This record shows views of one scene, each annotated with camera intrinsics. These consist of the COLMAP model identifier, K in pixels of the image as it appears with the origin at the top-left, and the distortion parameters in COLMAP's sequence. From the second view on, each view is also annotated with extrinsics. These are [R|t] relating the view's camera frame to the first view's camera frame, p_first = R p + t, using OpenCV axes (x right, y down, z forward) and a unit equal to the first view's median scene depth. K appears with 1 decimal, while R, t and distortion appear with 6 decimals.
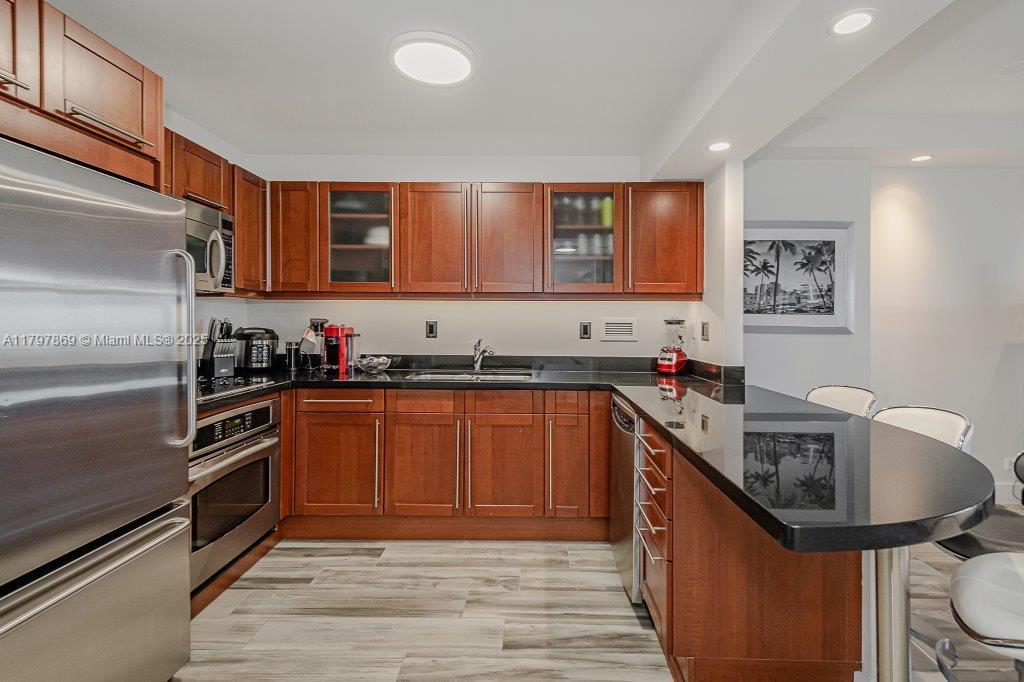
lens RADIAL K [[482.2, 0, 533.3], [0, 482.2, 312.8], [0, 0, 1]] dist [0.003110, -0.000394]
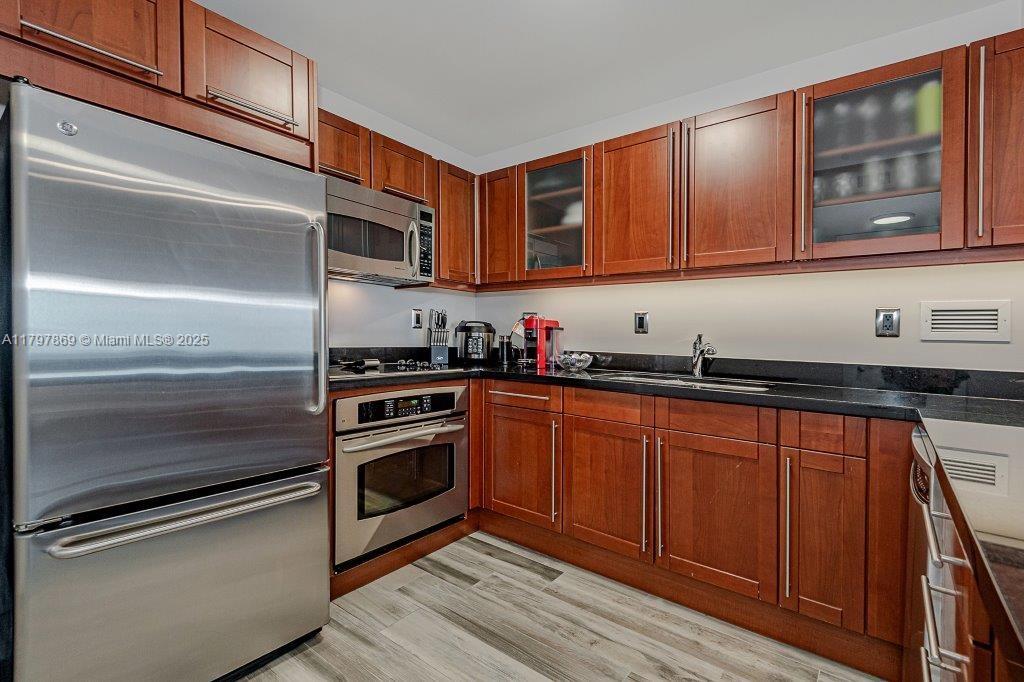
lens RADIAL K [[466.0, 0, 510.5], [0, 466.0, 337.9], [0, 0, 1]] dist [0.032871, -0.020165]
pose [[0.782231, 0.012026, -0.622873, 0.116307], [-0.004782, 0.999900, 0.013301, 0.054263], [0.622971, -0.007426, 0.782210, 0.259118]]
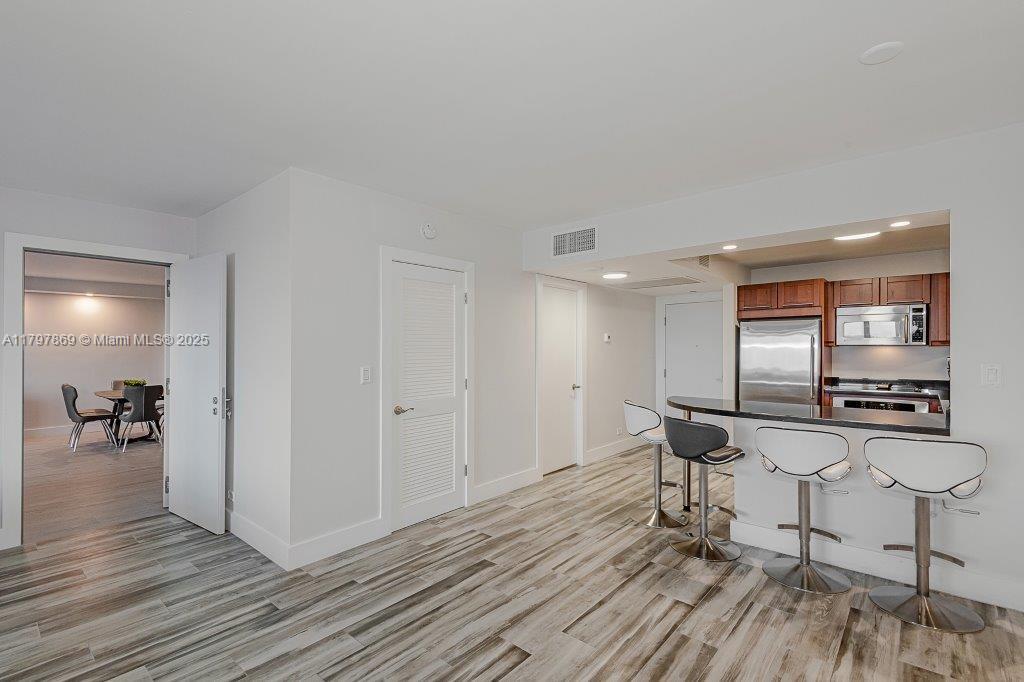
lens RADIAL K [[500.3, 0, 464.5], [0, 500.3, 351.0], [0, 0, 1]] dist [0.001461, -0.000985]
pose [[-0.696296, -0.001317, -0.717754, 1.699218], [0.011729, 0.999844, -0.013214, -0.009556], [0.717659, -0.017619, -0.696172, 0.888478]]
